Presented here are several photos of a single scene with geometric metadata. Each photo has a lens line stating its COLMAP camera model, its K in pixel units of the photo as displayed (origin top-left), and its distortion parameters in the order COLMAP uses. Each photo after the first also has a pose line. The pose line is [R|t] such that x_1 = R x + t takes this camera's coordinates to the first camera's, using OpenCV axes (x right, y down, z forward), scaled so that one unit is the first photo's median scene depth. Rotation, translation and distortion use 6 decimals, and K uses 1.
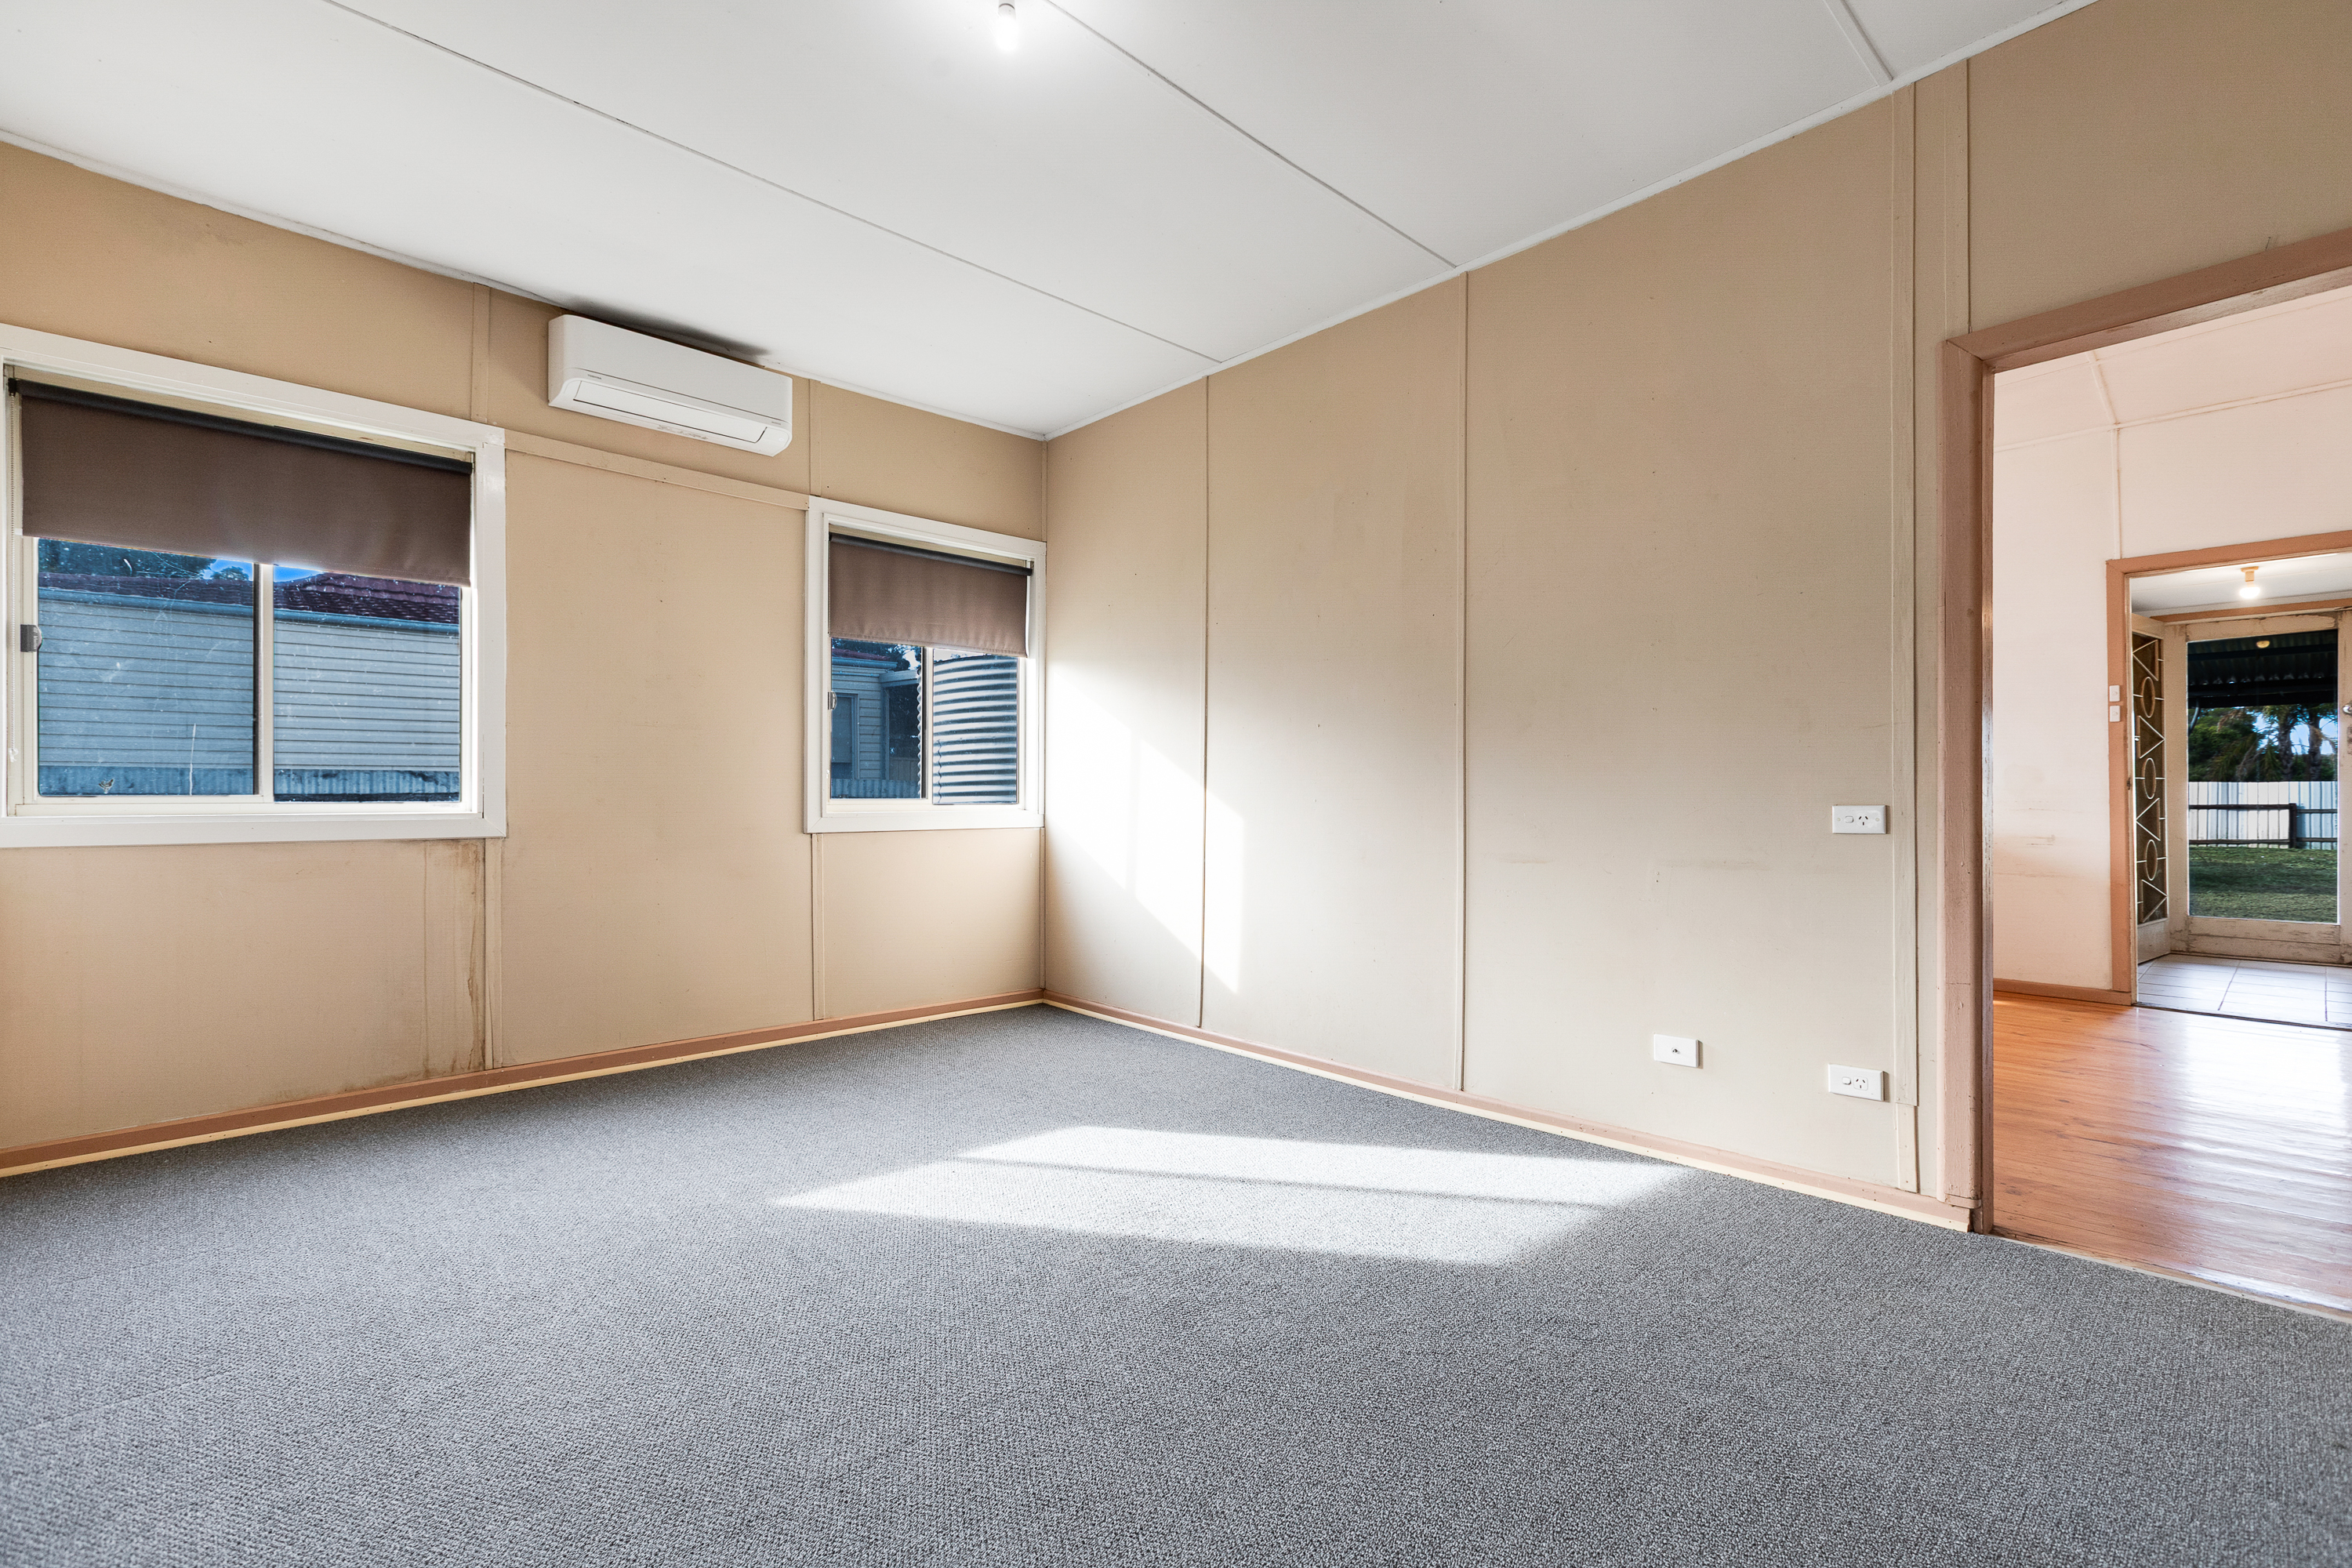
lens RADIAL K [[1078.7, 0, 1178.4], [0, 1078.7, 788.1], [0, 0, 1]] dist [0.002739, -0.000870]
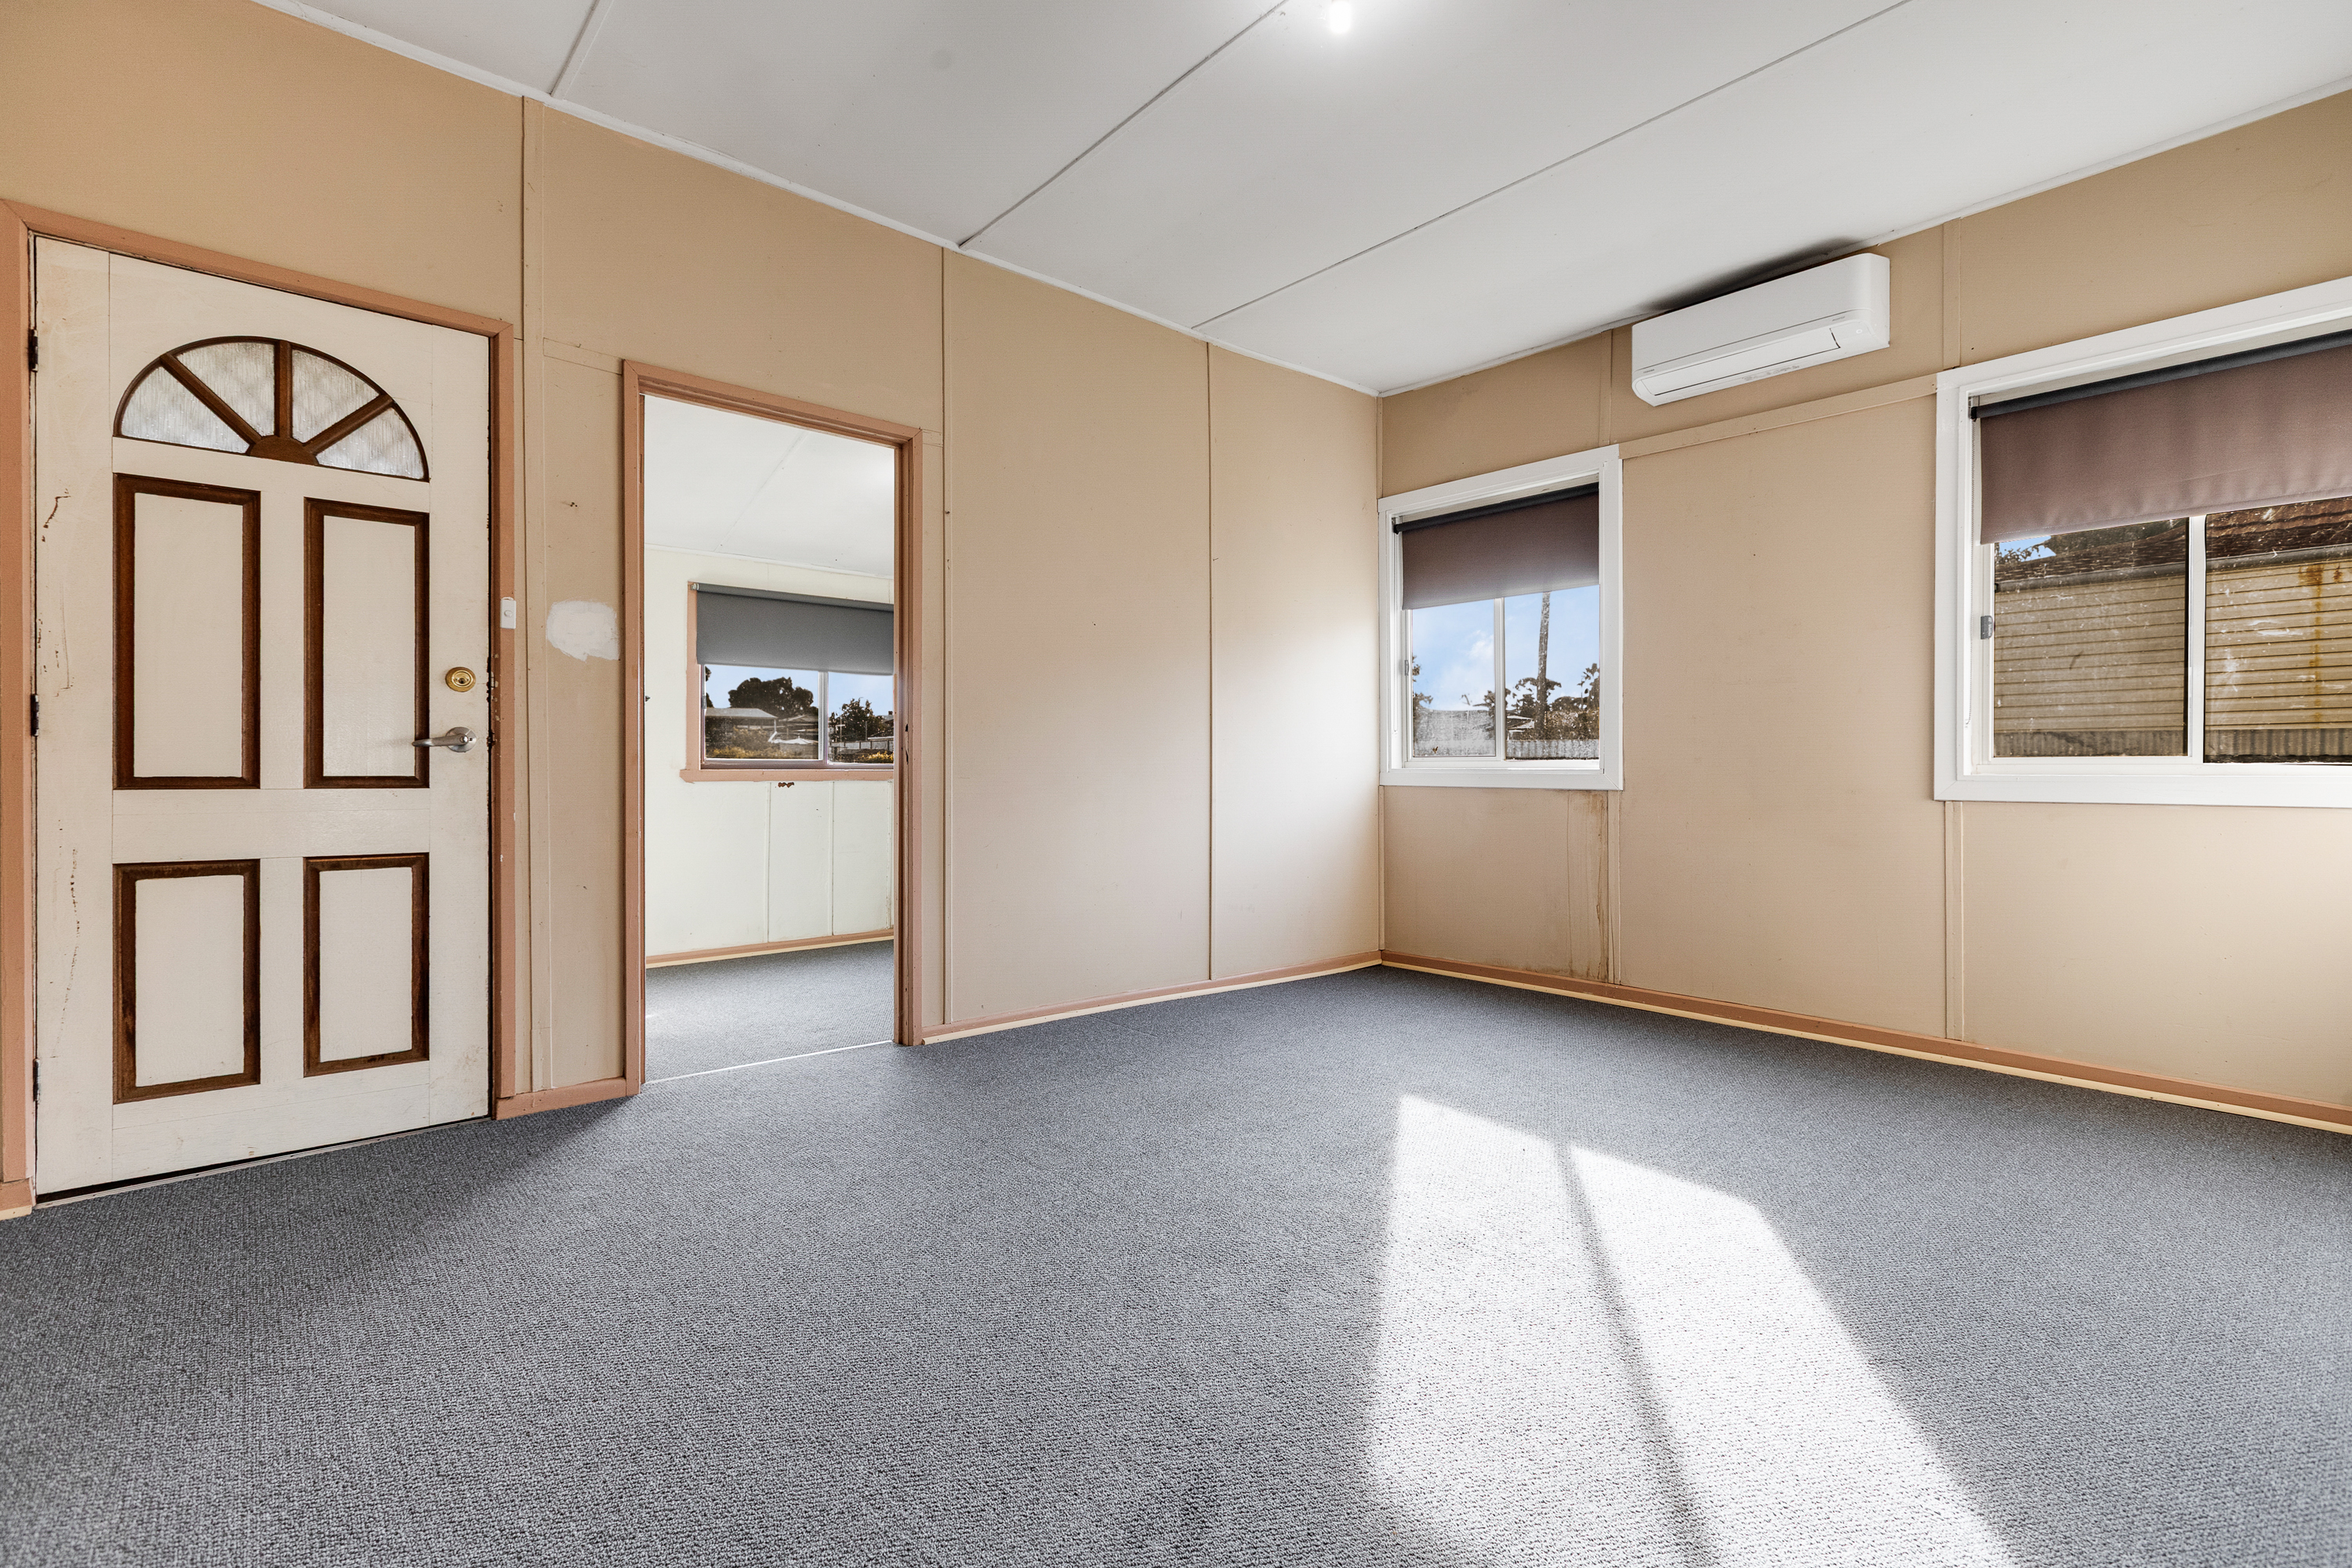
lens RADIAL K [[1078.7, 0, 1178.4], [0, 1078.7, 772.0], [0, 0, 1]] dist [0.002739, -0.000870]
pose [[-0.058982, 0.009523, -0.998214, 0.499729], [0.009660, 0.999913, 0.008969, 0.008678], [0.998212, -0.009114, -0.059069, 0.504332]]
